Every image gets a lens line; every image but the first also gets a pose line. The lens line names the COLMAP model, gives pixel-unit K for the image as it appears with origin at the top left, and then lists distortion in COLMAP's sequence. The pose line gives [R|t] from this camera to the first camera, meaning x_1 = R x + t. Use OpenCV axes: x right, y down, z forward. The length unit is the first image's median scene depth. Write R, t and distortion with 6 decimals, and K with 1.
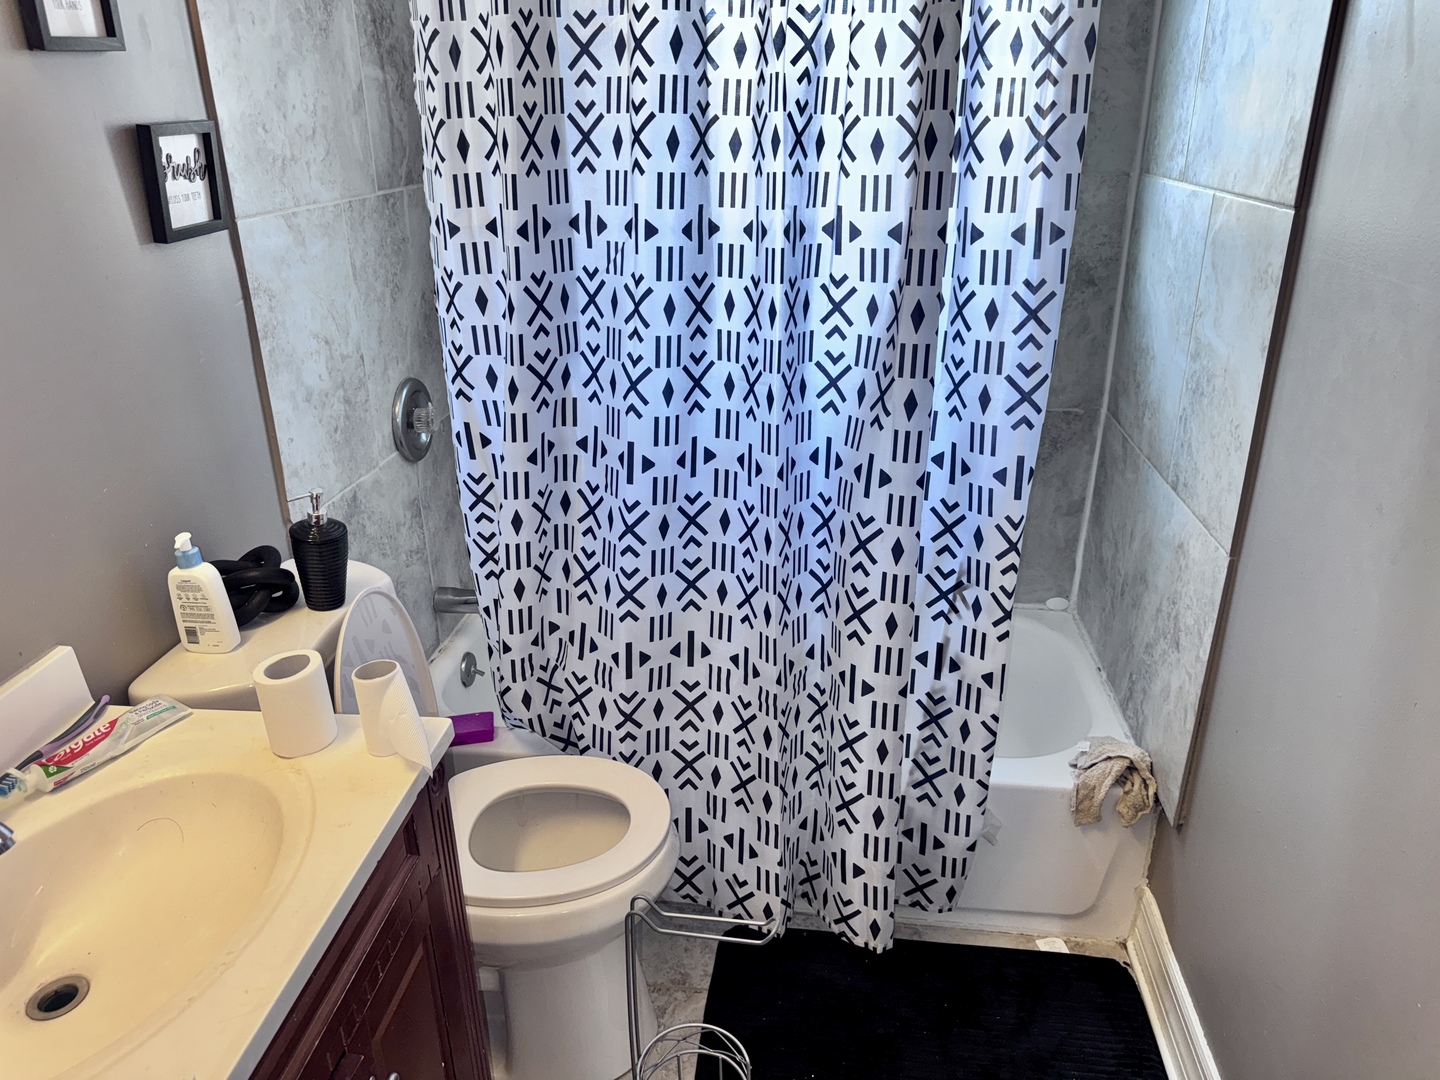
lens RADIAL K [[1015.0, 0, 707.8], [0, 1015.0, 541.6], [0, 0, 1]] dist [0.068786, -0.086070]
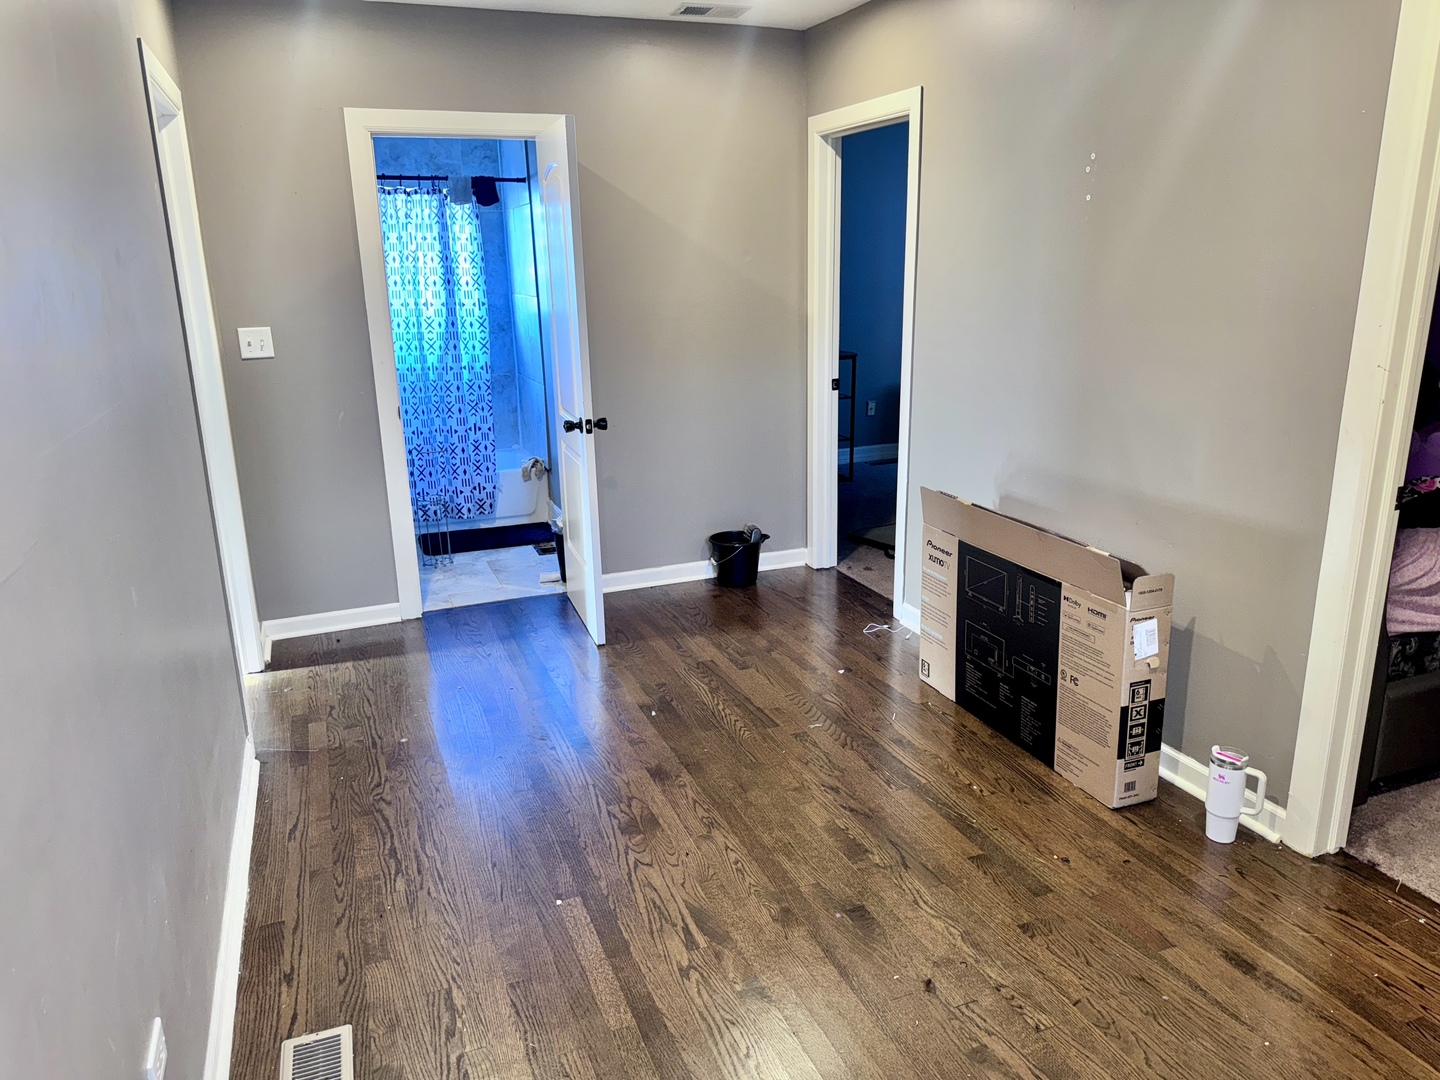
lens RADIAL K [[1015.0, 0, 725.4], [0, 1015.0, 546.2], [0, 0, 1]] dist [0.068786, -0.086070]
pose [[0.873662, -0.130343, 0.468749, -0.815713], [0.197576, 0.975477, -0.096998, 1.177346], [-0.444611, 0.177357, 0.877989, -2.713017]]
